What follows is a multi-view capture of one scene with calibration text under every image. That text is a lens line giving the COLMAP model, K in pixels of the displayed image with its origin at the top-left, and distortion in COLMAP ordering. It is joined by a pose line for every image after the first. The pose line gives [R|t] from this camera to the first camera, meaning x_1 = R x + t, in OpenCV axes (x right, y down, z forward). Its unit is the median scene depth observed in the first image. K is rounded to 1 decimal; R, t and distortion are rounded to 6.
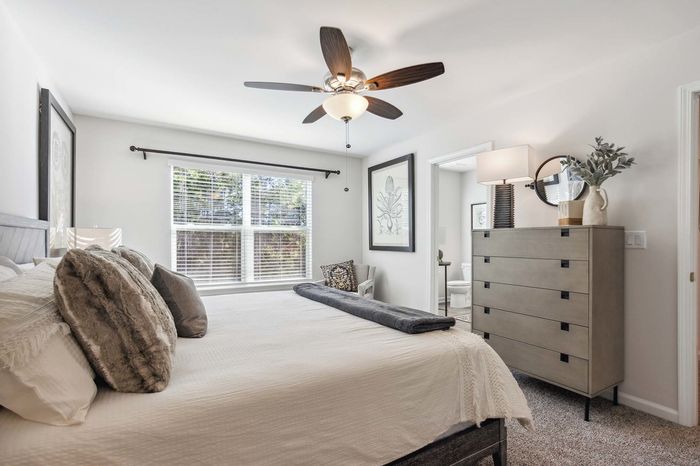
lens RADIAL K [[334.6, 0, 351.6], [0, 334.6, 238.9], [0, 0, 1]] dist [0.001716, 0.001058]
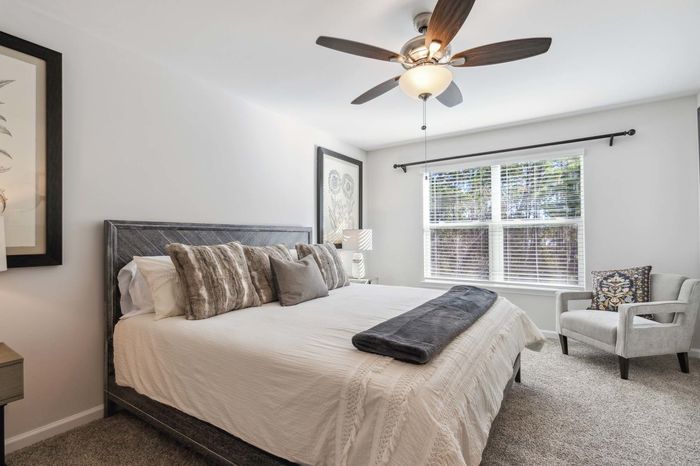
lens RADIAL K [[334.6, 0, 350.4], [0, 334.6, 234.4], [0, 0, 1]] dist [0.001716, 0.001058]
pose [[0.433875, -0.014931, -0.900849, 0.355452], [0.014165, 0.999852, -0.009750, 0.002088], [0.900862, -0.008530, 0.434022, 0.237664]]
